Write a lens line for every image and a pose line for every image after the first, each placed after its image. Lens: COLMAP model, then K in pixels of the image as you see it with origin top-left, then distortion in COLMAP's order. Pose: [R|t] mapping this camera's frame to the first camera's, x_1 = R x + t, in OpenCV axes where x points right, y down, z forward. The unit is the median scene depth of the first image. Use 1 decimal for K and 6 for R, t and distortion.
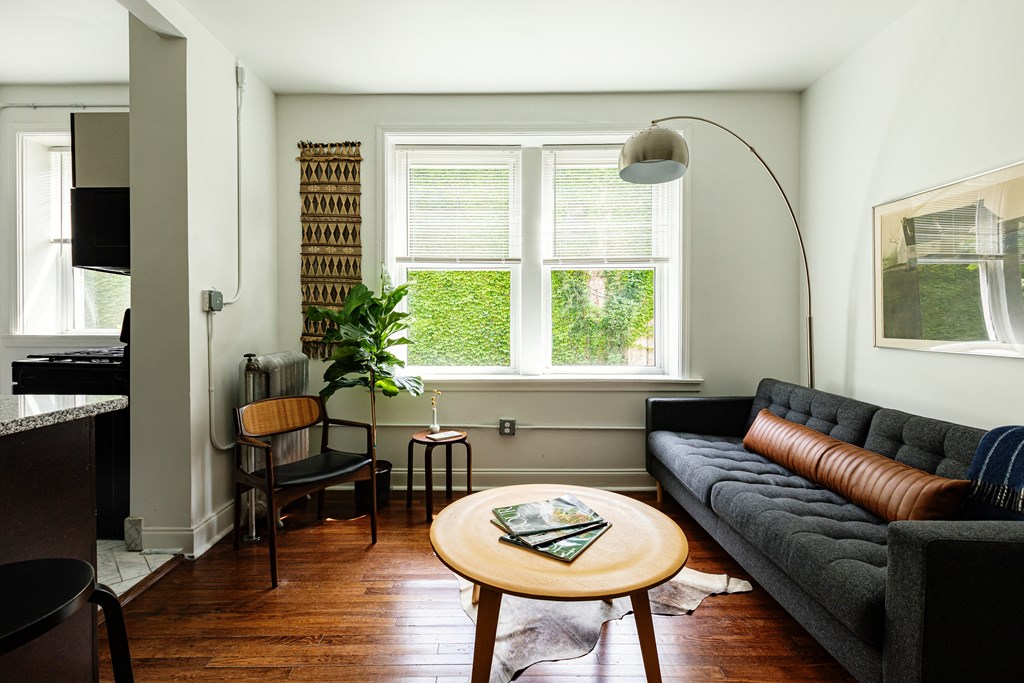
lens RADIAL K [[469.5, 0, 515.5], [0, 469.5, 327.1], [0, 0, 1]] dist [0.000465, 0.000058]
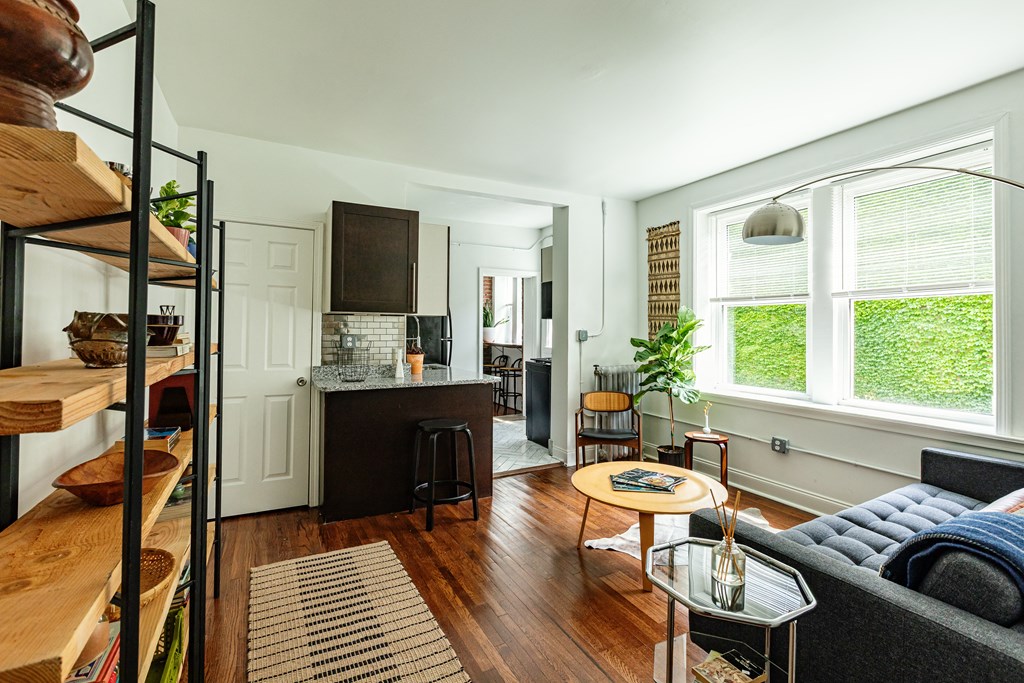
lens RADIAL K [[469.5, 0, 515.5], [0, 469.5, 327.1], [0, 0, 1]] dist [0.000465, 0.000058]
pose [[0.480729, 0.000474, -0.876869, 0.674310], [-0.013235, 0.999890, -0.006715, -0.056486], [0.876769, 0.014834, 0.480683, -0.109107]]
